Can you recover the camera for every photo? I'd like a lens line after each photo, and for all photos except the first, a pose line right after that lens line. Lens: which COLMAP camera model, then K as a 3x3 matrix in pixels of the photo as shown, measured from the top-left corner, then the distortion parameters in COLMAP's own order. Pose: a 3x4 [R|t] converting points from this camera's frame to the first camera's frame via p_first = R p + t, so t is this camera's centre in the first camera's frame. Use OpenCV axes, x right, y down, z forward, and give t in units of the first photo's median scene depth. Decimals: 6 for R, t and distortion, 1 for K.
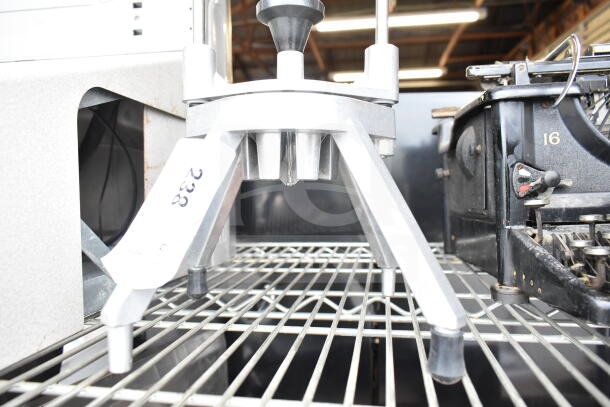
lens RADIAL K [[483.2, 0, 306.5], [0, 483.2, 202.2], [0, 0, 1]] dist [-0.024628, -0.001146]
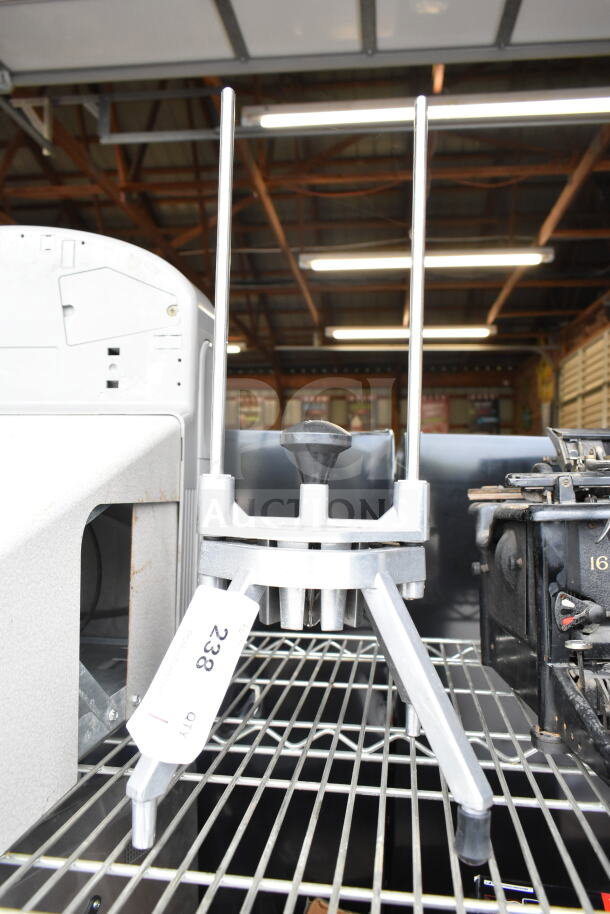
lens RADIAL K [[724.0, 0, 303.7], [0, 724.0, 456.5], [0, 0, 1]] dist [-0.024628, -0.001146]
pose [[0.999405, 0.026735, 0.021788, -0.073688], [-0.025048, 0.996920, -0.074318, -0.221389], [-0.023708, 0.073728, 0.996997, -0.344313]]
